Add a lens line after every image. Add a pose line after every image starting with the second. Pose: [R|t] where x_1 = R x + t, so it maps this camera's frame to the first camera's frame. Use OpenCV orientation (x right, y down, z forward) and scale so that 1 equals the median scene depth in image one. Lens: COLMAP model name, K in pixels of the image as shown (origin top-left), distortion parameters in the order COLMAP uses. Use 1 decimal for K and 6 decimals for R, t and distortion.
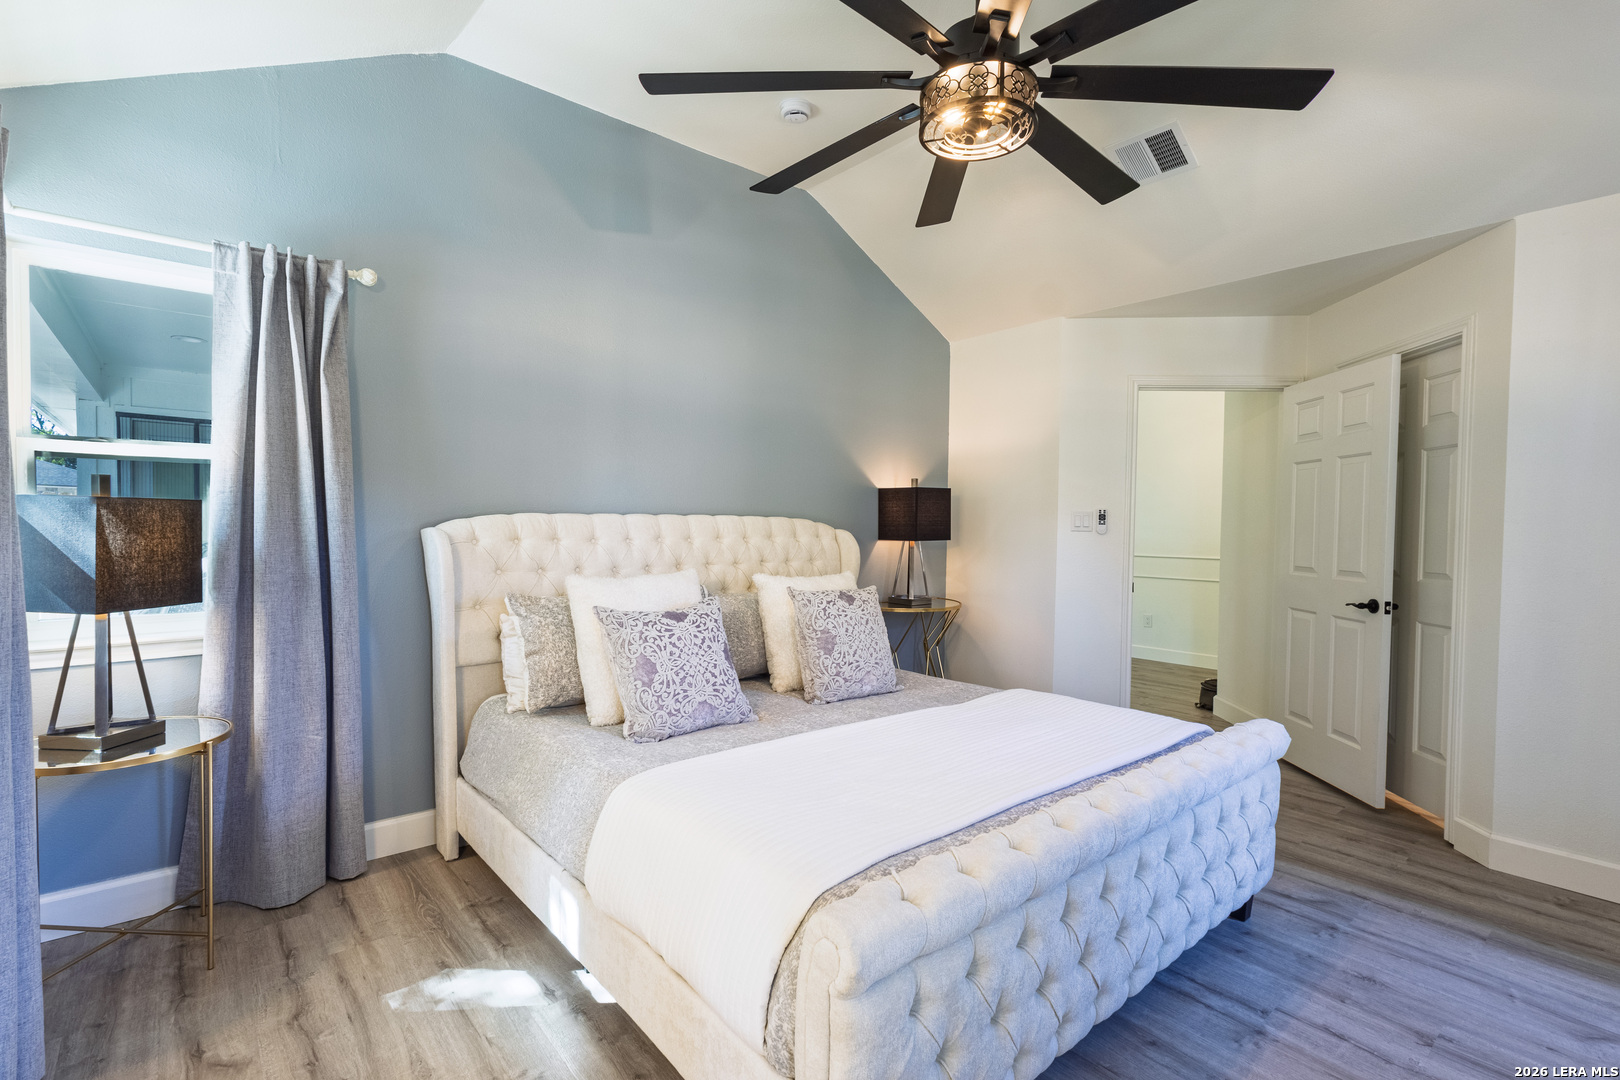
lens RADIAL K [[768.3, 0, 794.5], [0, 768.3, 537.8], [0, 0, 1]] dist [0.000934, -0.000105]
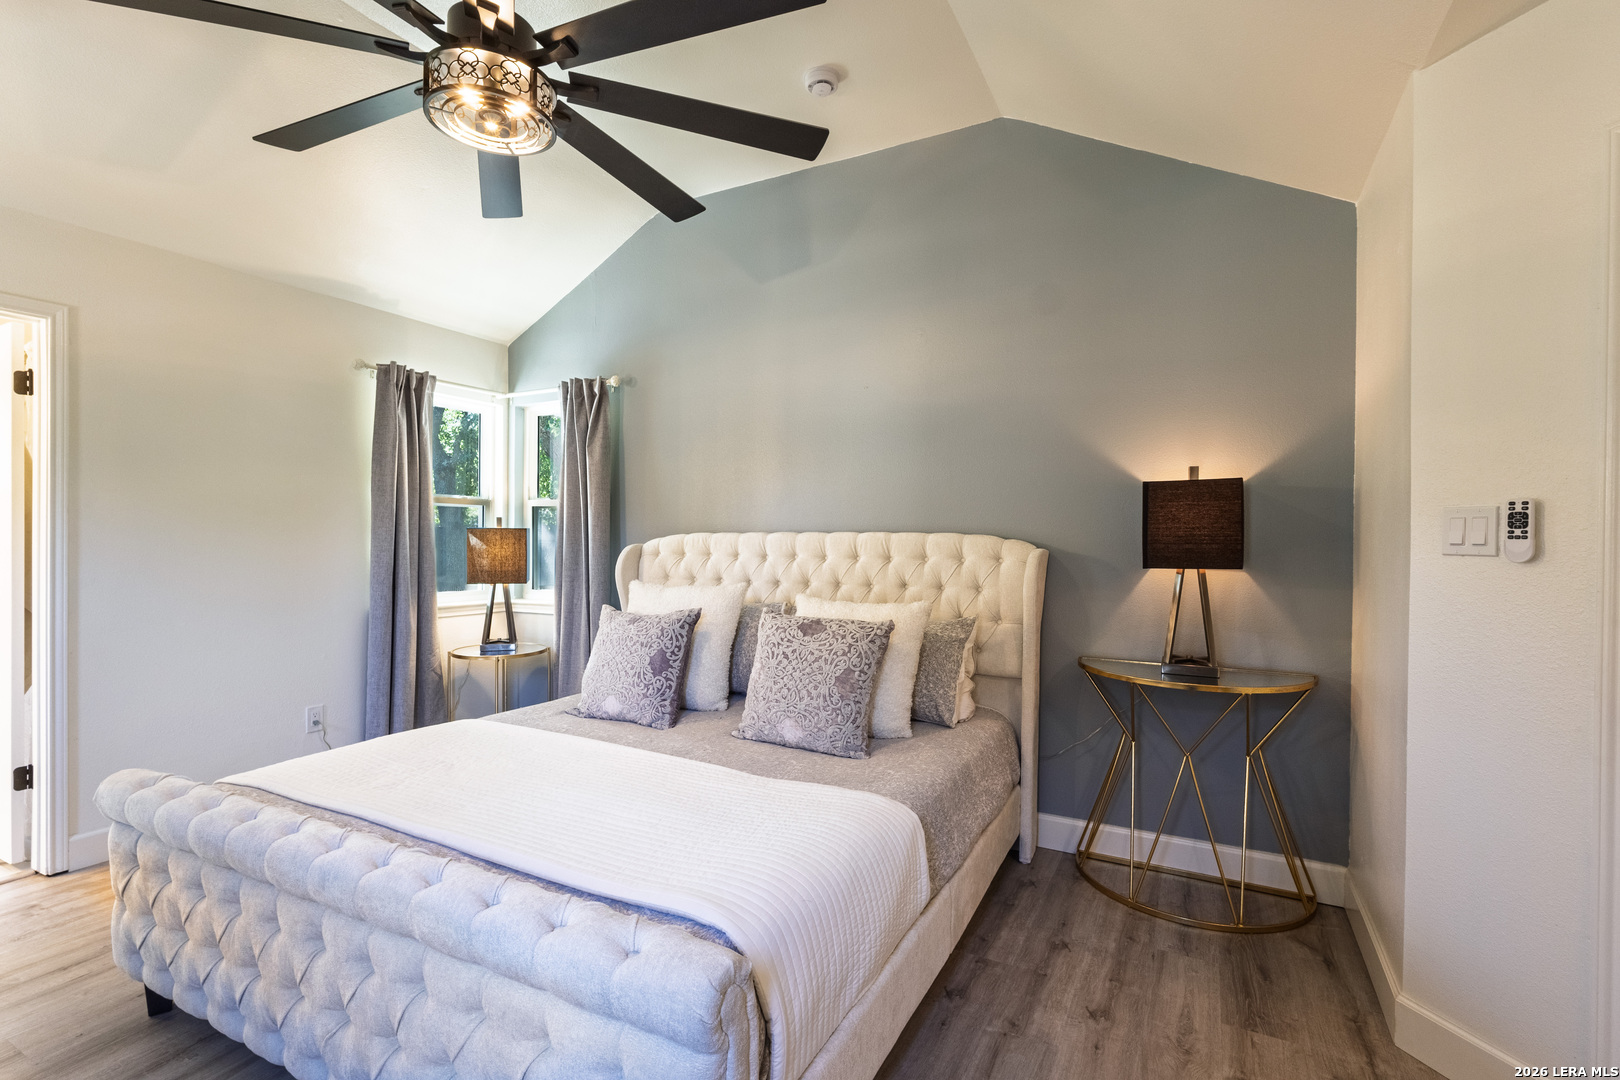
lens RADIAL K [[741.2, 0, 800.3], [0, 741.2, 543.0], [0, 0, 1]] dist [-0.025424, 0.014185]
pose [[0.380952, -0.006327, -0.924573, 0.888029], [-0.022334, 0.999622, -0.016043, -0.000467], [0.924325, 0.026761, 0.380667, 0.746244]]
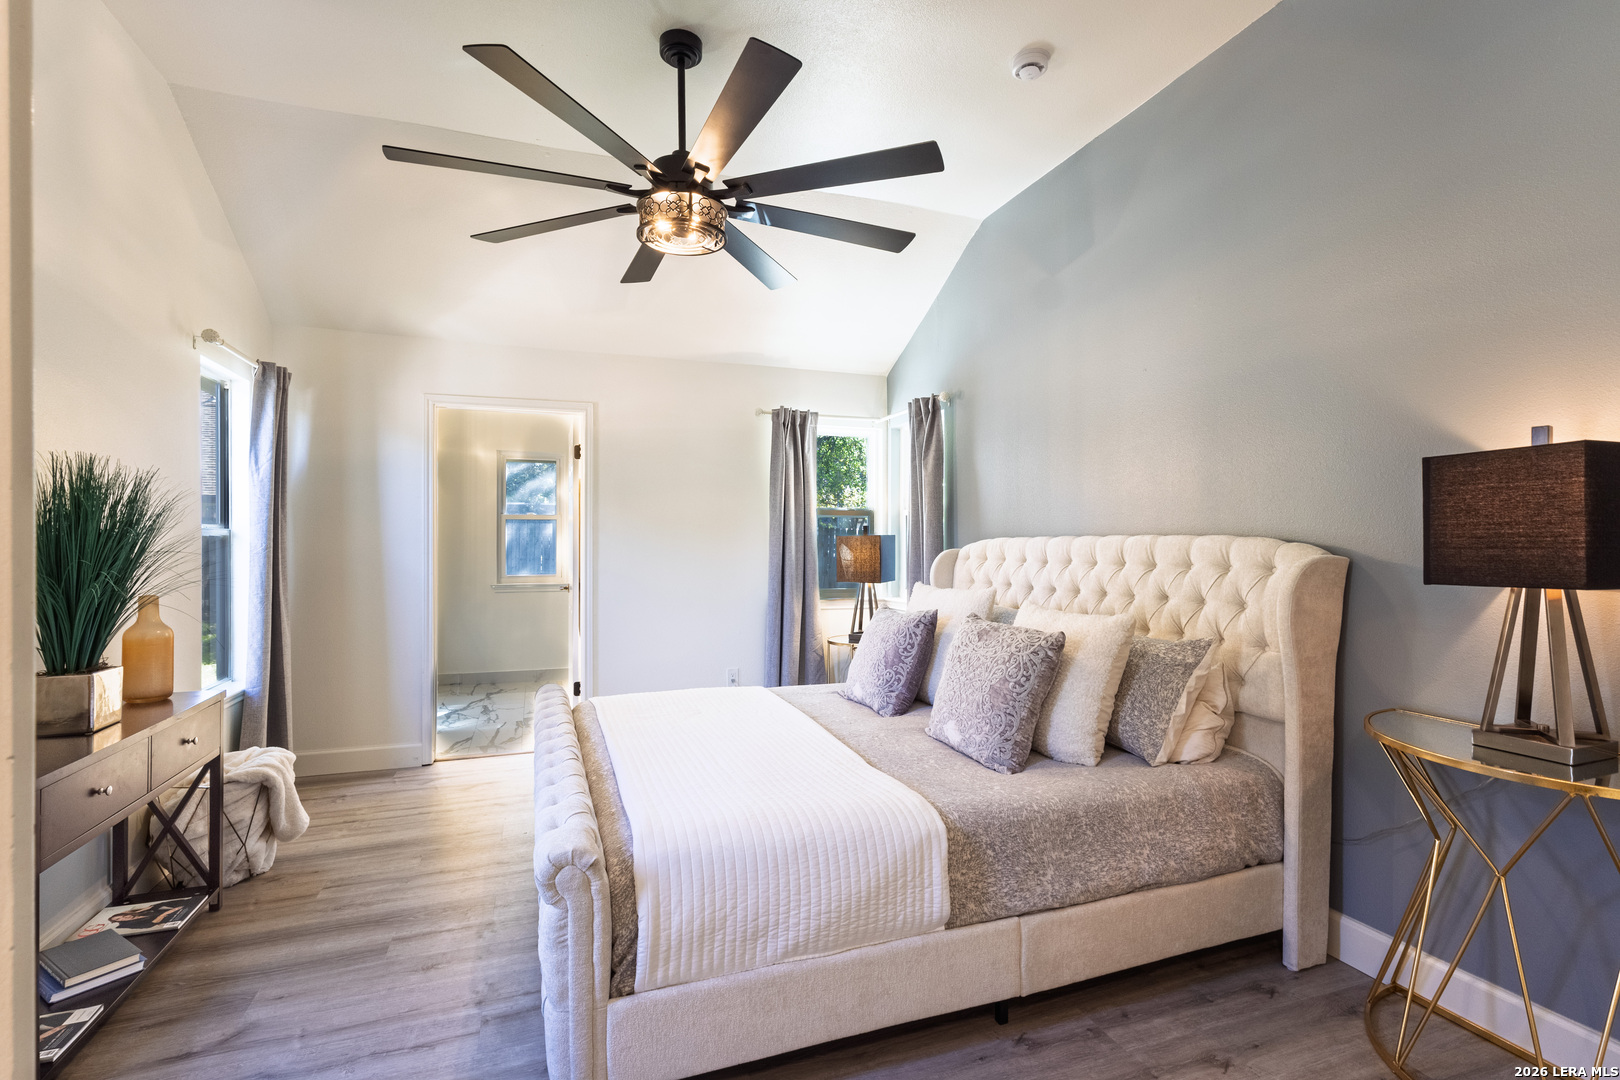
lens RADIAL K [[741.2, 0, 800.3], [0, 741.2, 543.0], [0, 0, 1]] dist [-0.025424, 0.014185]
pose [[-0.343959, -0.013914, -0.938881, 0.965243], [-0.027710, 0.999605, -0.004663, -0.010080], [0.938576, 0.024413, -0.344209, 1.190928]]
